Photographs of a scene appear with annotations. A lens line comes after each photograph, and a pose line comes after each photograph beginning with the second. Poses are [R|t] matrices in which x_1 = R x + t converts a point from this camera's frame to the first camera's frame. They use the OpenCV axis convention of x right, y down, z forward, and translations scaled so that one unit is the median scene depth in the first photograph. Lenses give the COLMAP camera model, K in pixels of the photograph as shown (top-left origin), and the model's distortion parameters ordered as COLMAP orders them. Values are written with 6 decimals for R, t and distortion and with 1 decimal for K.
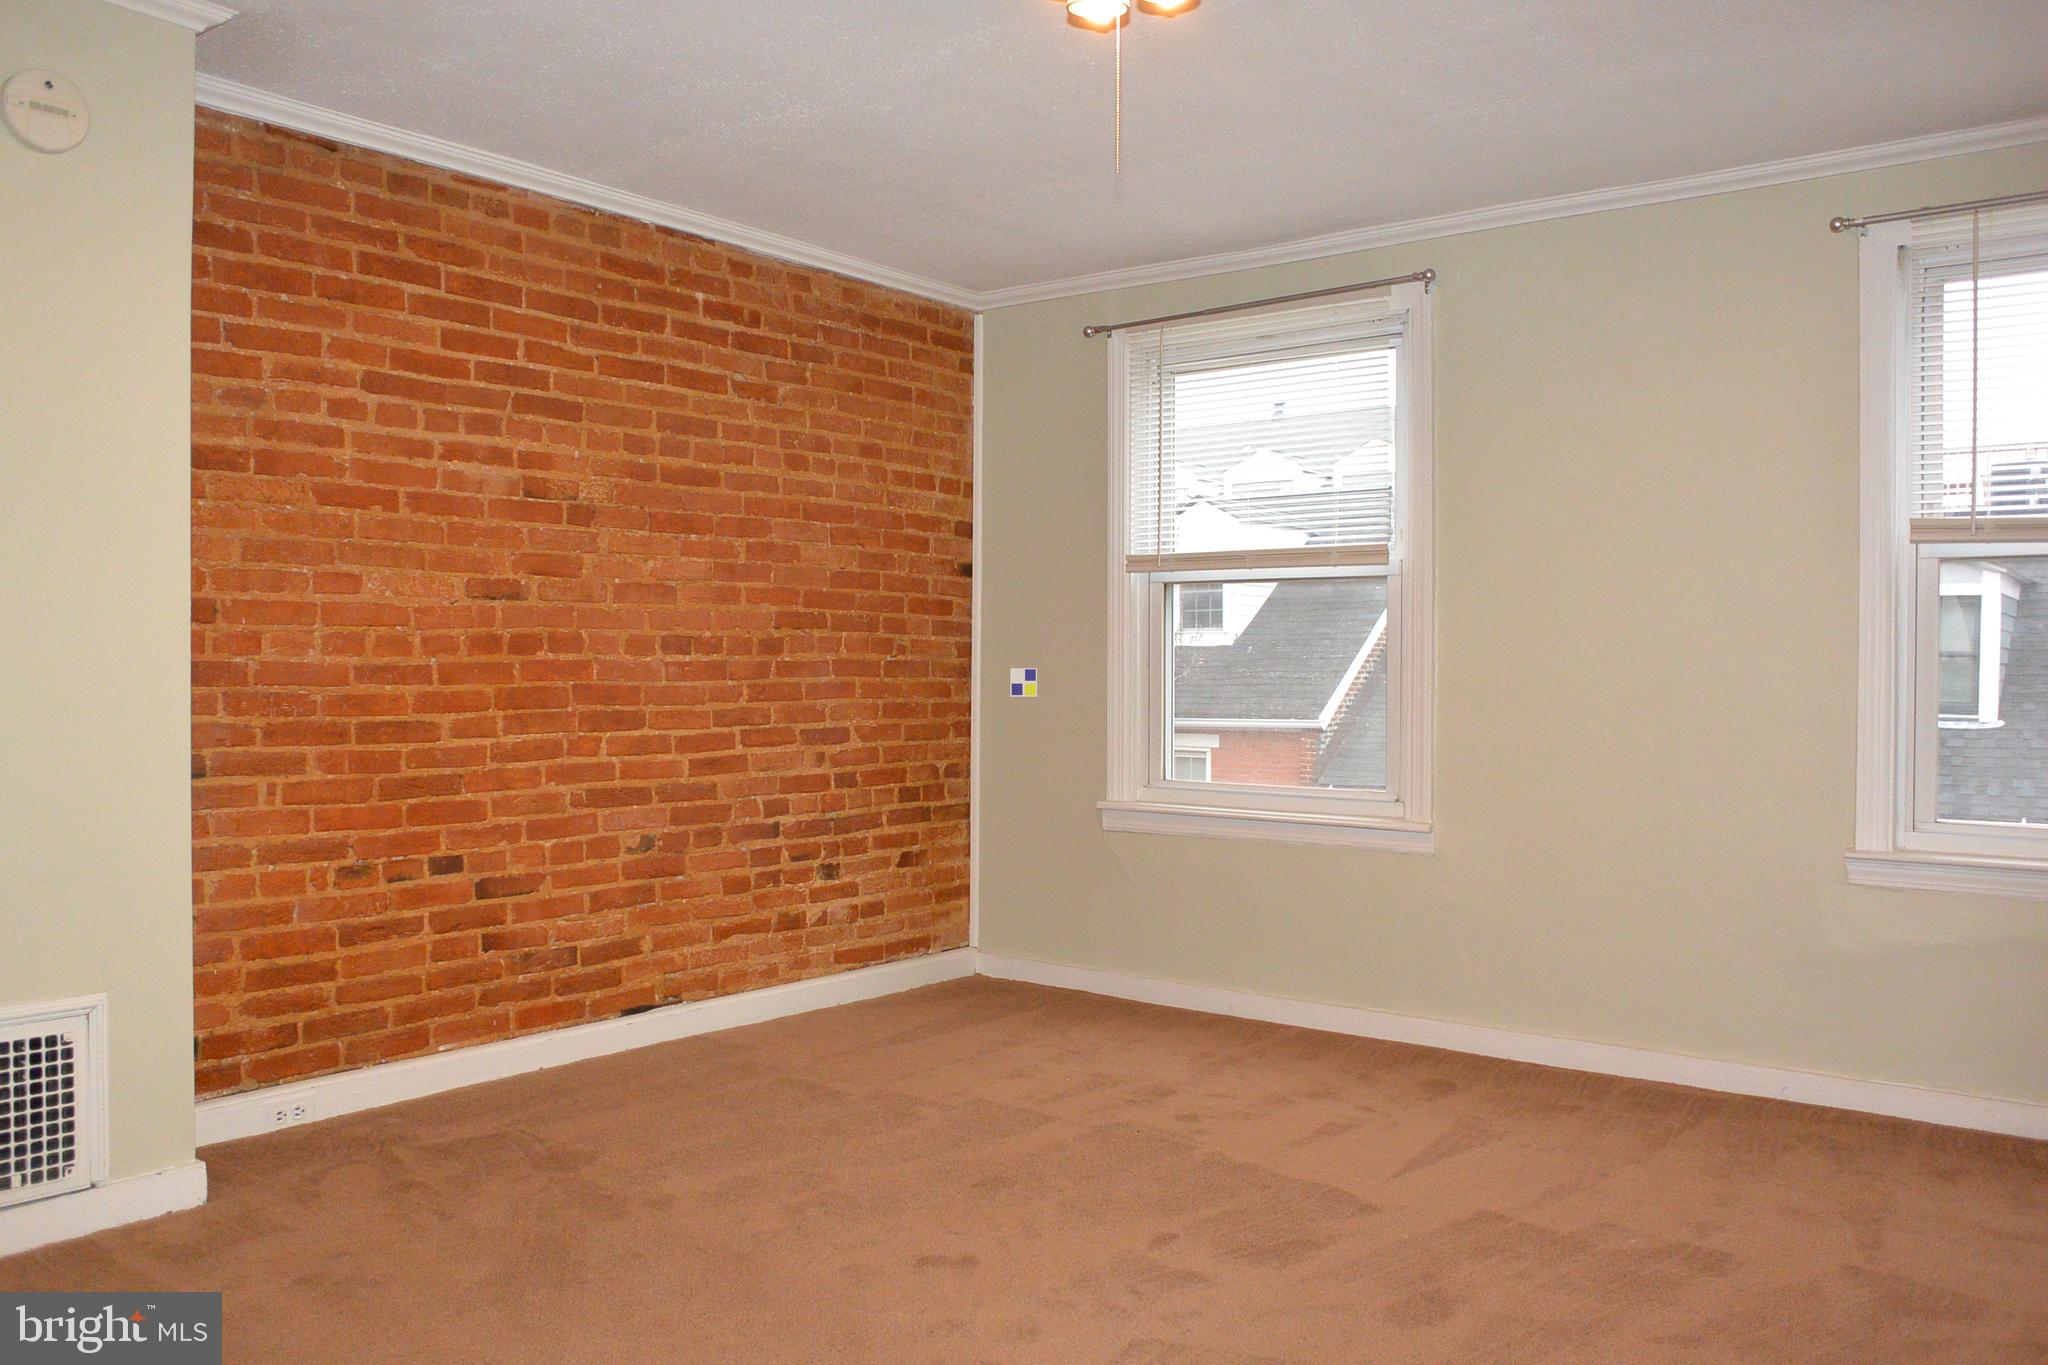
lens RADIAL K [[1604.2, 0, 1005.5], [0, 1604.2, 689.7], [0, 0, 1]] dist [-0.090909, 0.072965]
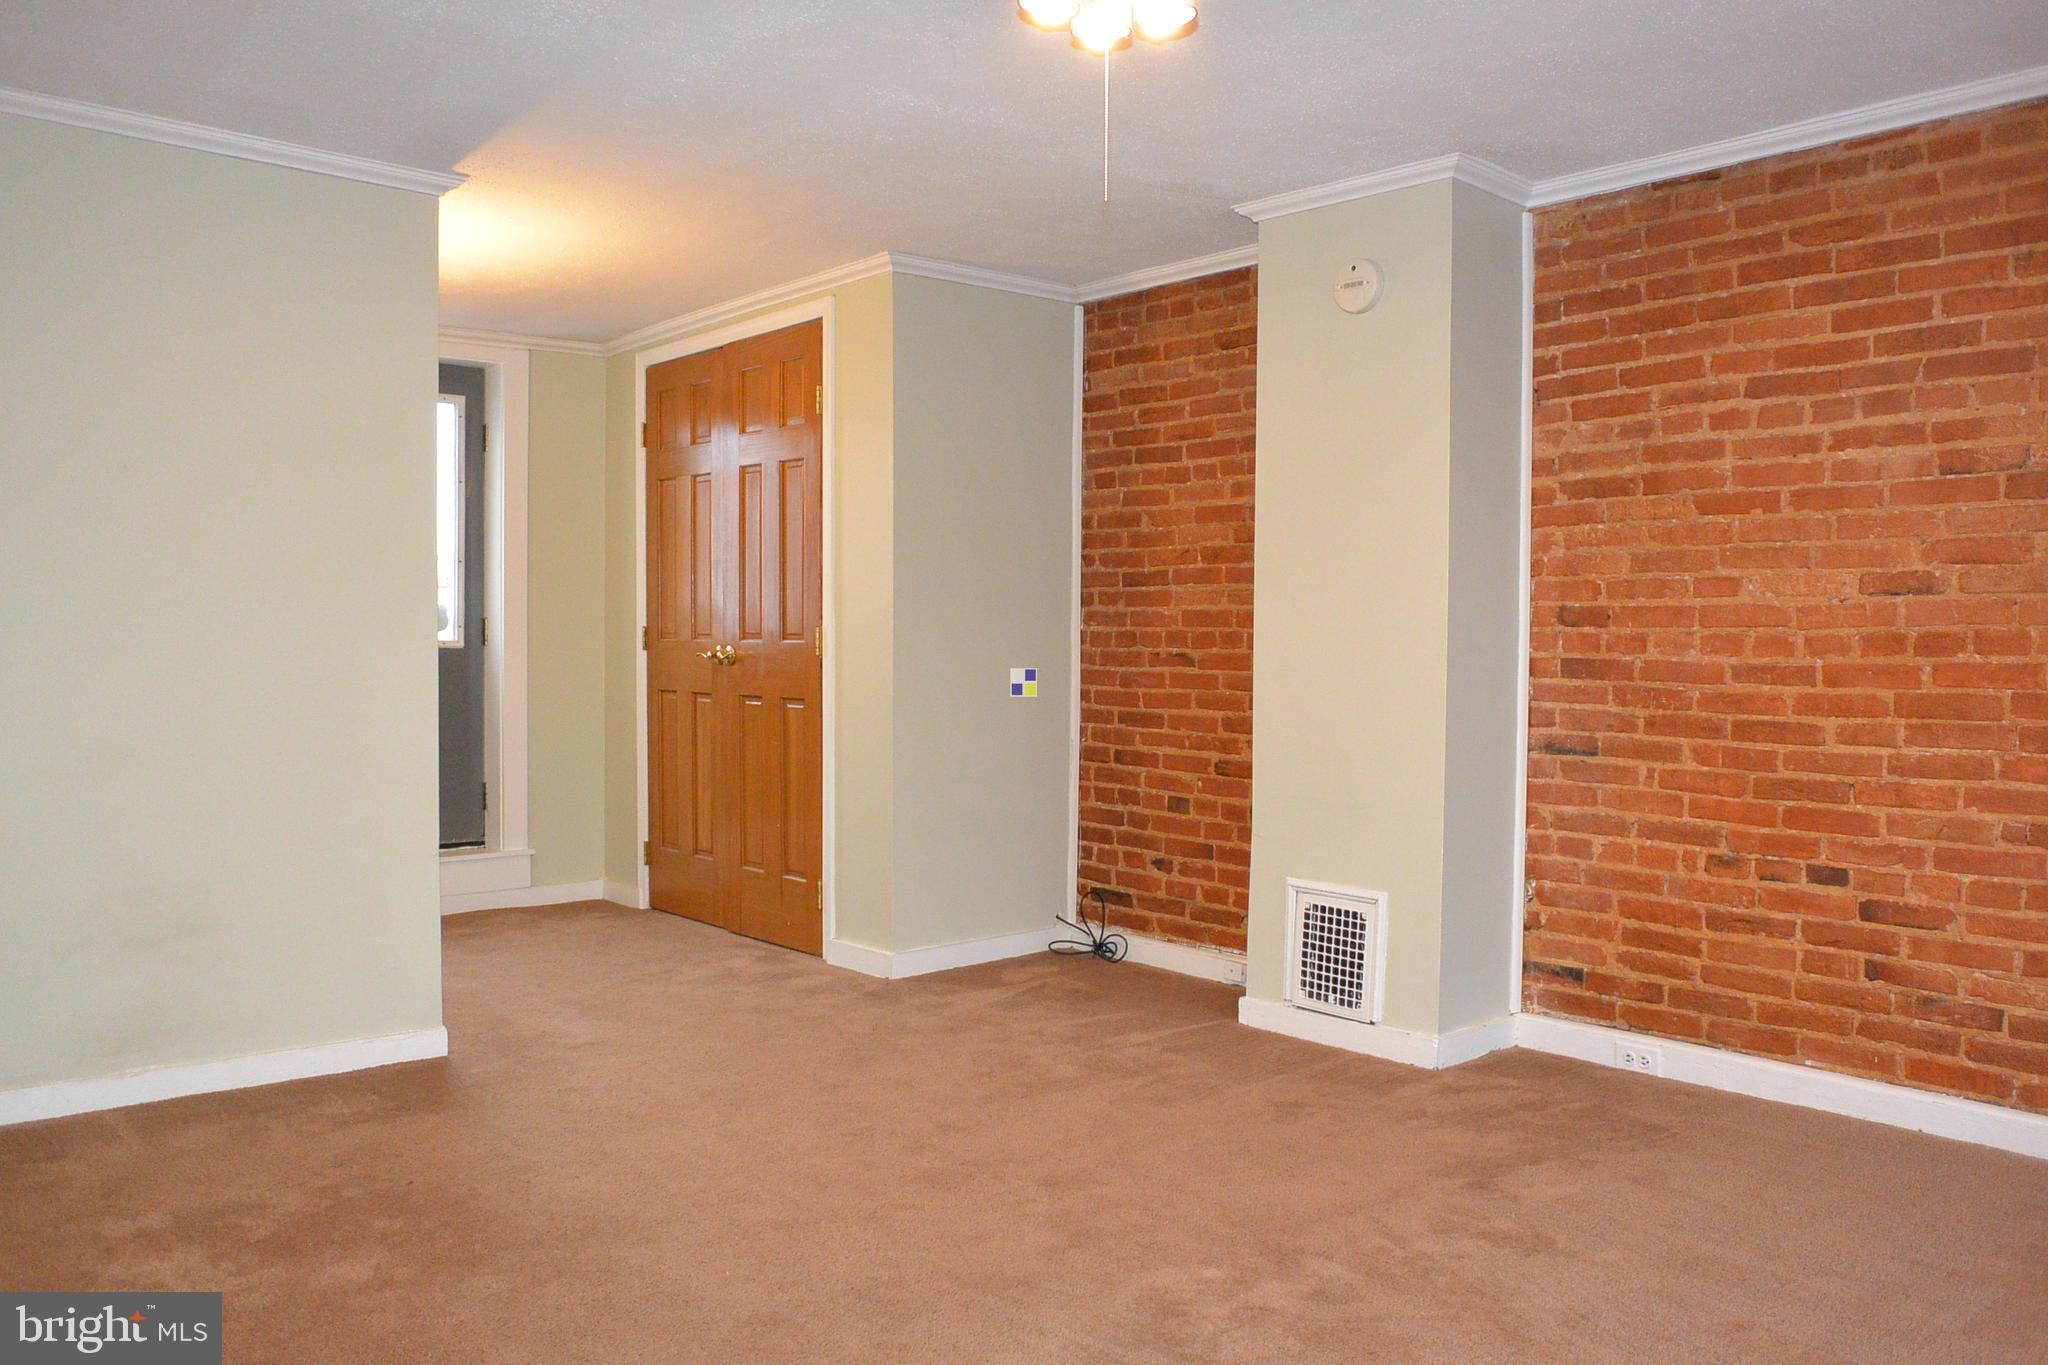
lens RADIAL K [[1604.2, 0, 1005.5], [0, 1604.2, 689.7], [0, 0, 1]] dist [-0.090909, 0.072965]
pose [[-0.194718, 0.034661, -0.980247, 0.676311], [-0.017123, 0.999103, 0.038729, -0.030012], [0.980710, 0.024326, -0.193950, 0.704534]]
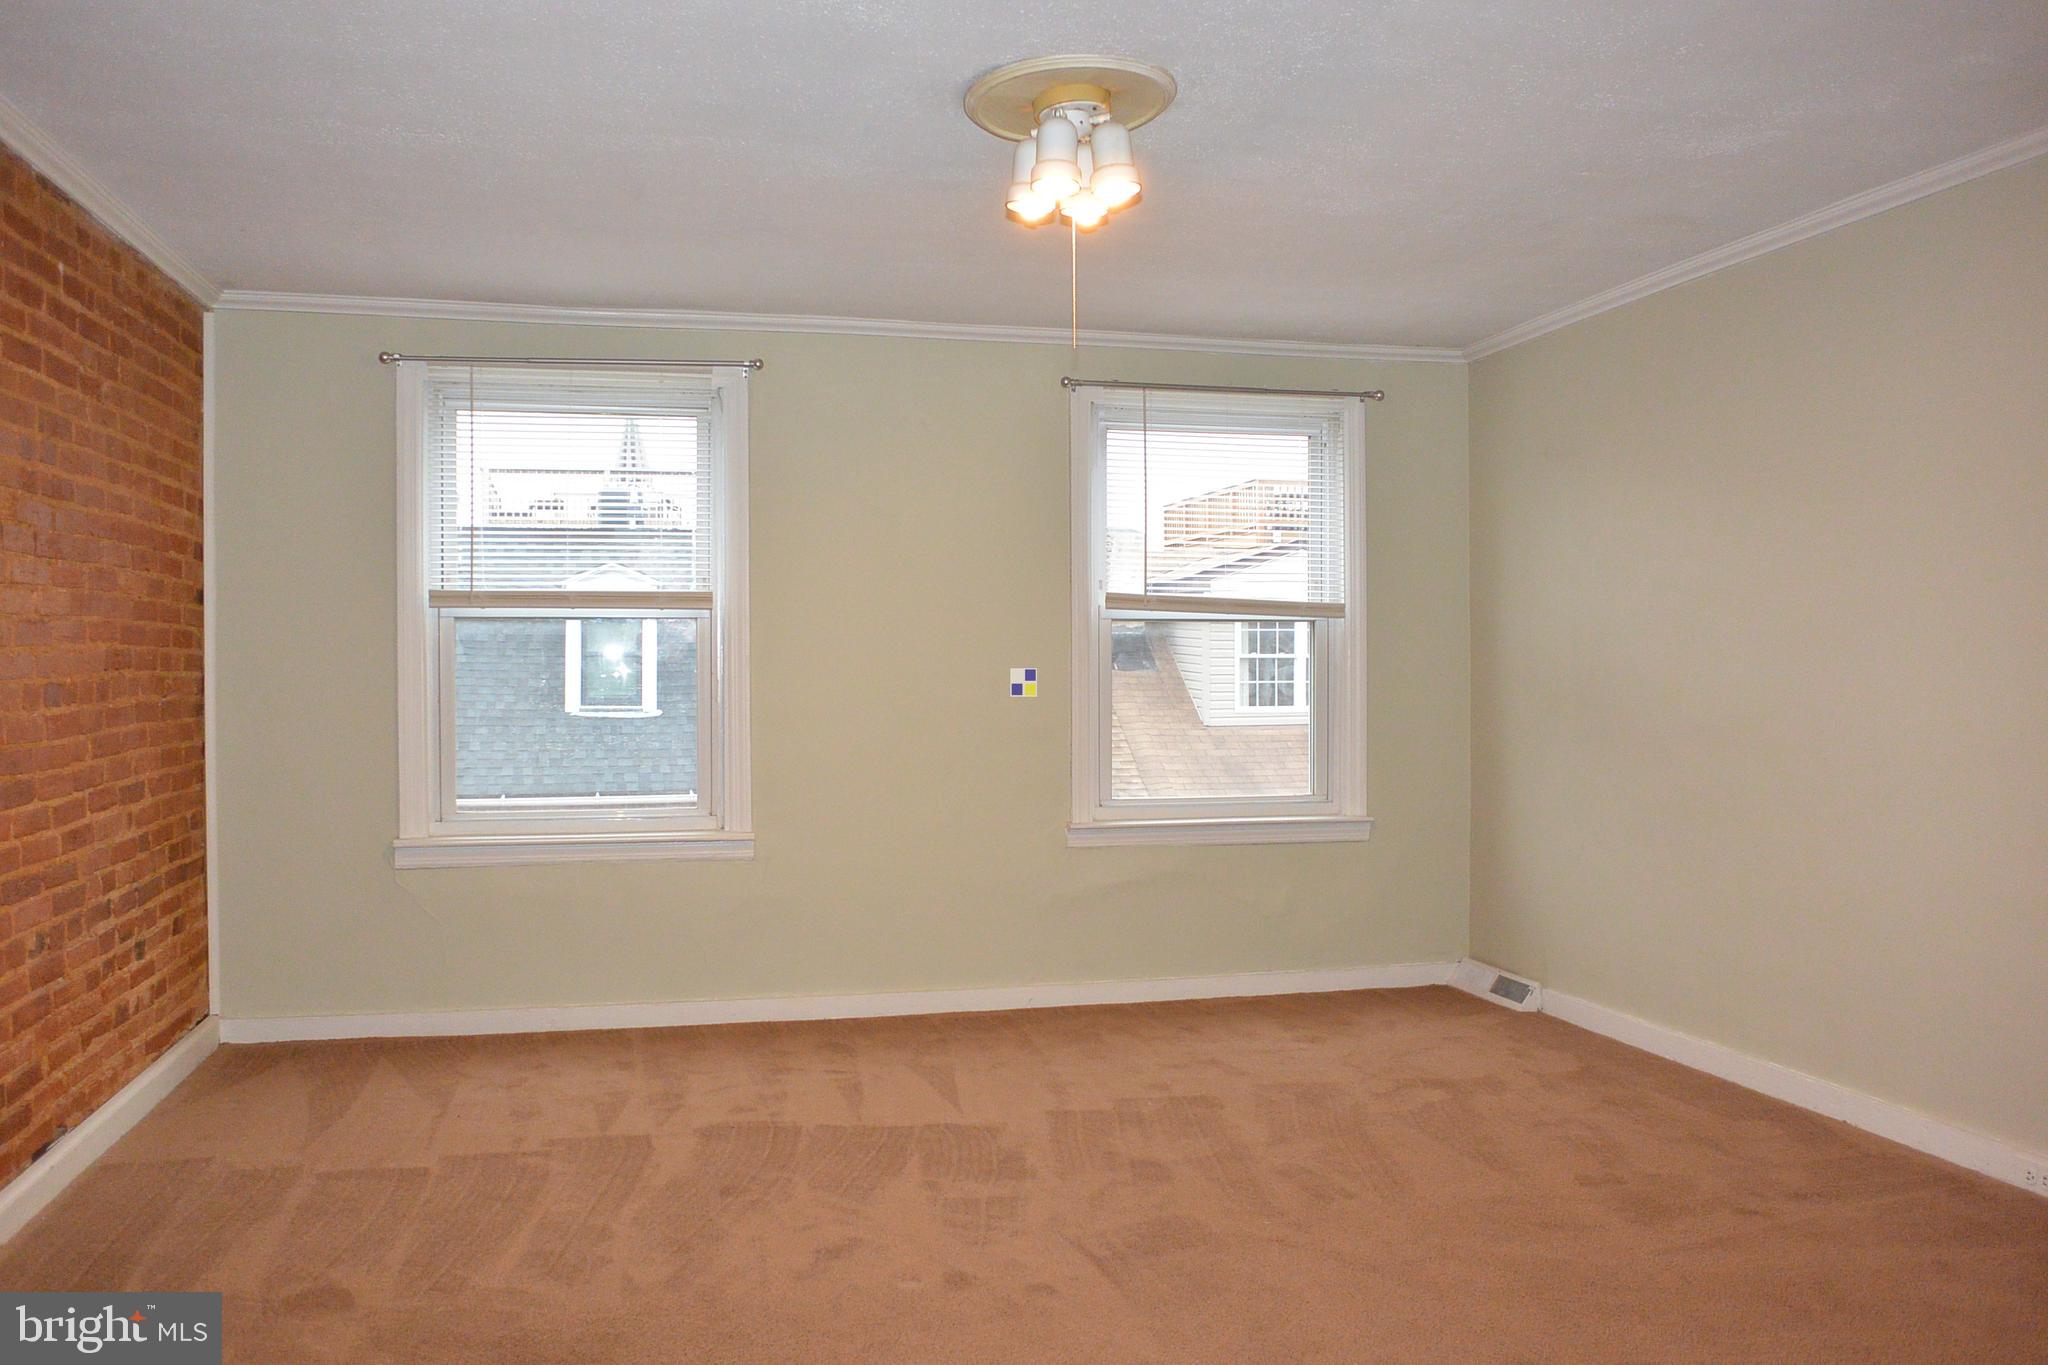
lens RADIAL K [[1604.2, 0, 1005.5], [0, 1604.2, 689.7], [0, 0, 1]] dist [-0.090909, 0.072965]
pose [[0.619940, -0.021886, 0.784344, -0.615953], [0.015691, 0.999757, 0.015495, -0.041284], [-0.784492, 0.002701, 0.620133, 0.143466]]
